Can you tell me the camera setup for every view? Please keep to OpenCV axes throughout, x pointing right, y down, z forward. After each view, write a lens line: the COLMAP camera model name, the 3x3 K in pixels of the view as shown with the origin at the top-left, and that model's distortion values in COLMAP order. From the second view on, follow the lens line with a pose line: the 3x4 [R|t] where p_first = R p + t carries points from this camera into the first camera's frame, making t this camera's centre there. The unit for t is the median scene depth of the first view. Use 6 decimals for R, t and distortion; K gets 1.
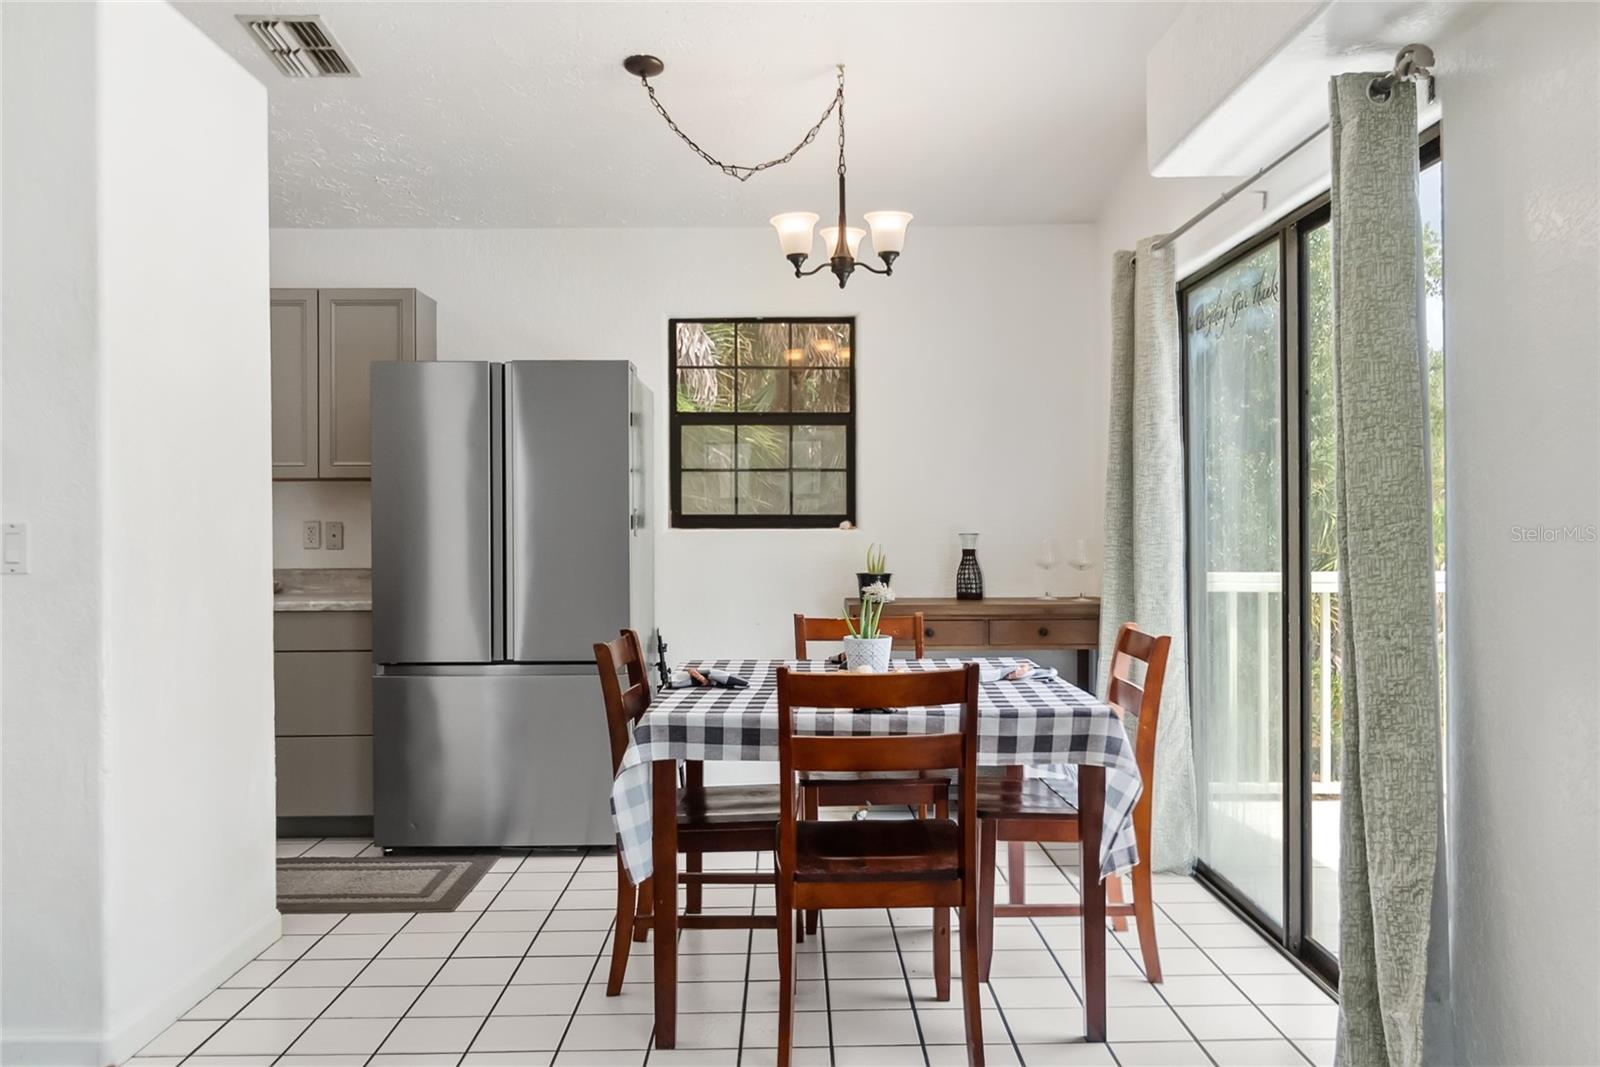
lens RADIAL K [[1254.1, 0, 813.0], [0, 1254.1, 528.1], [0, 0, 1]] dist [0.004493, 0.000369]
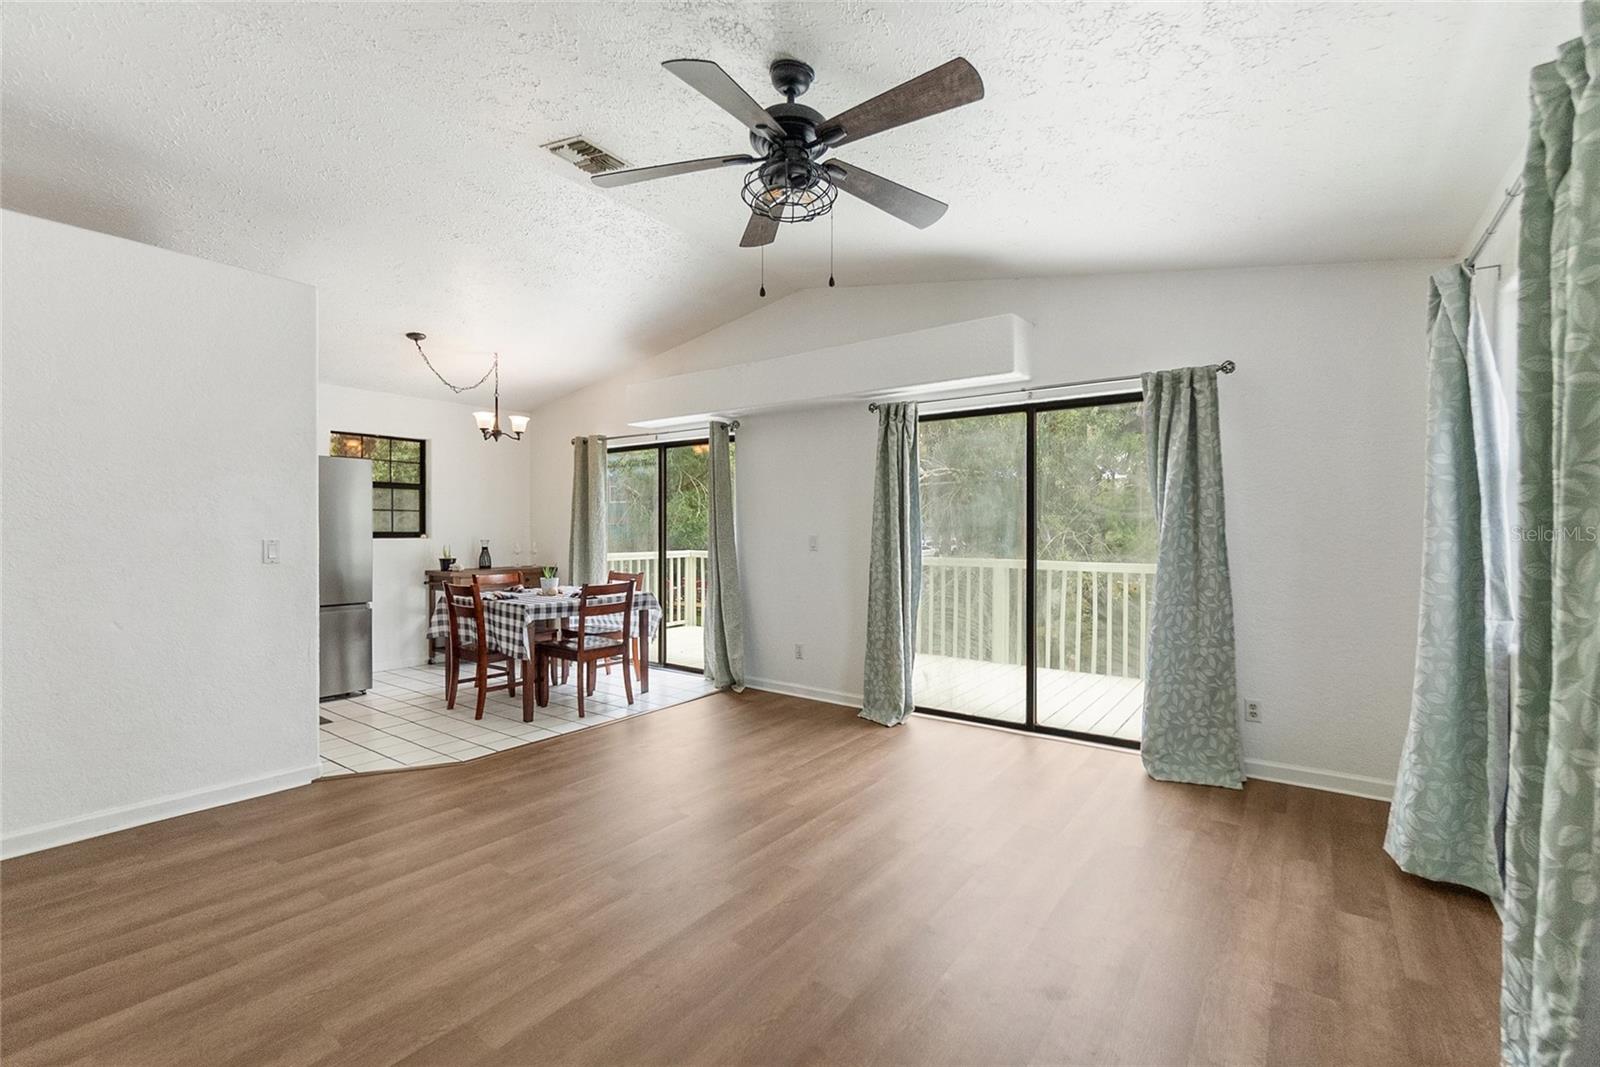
lens RADIAL K [[693.3, 0, 804.3], [0, 693.3, 535.6], [0, 0, 1]] dist [-0.002342, -0.000050]
pose [[0.598397, -0.000812, 0.801200, -0.696048], [-0.000740, 0.999999, 0.001566, -0.008521], [-0.801200, -0.001530, 0.598395, -0.306911]]
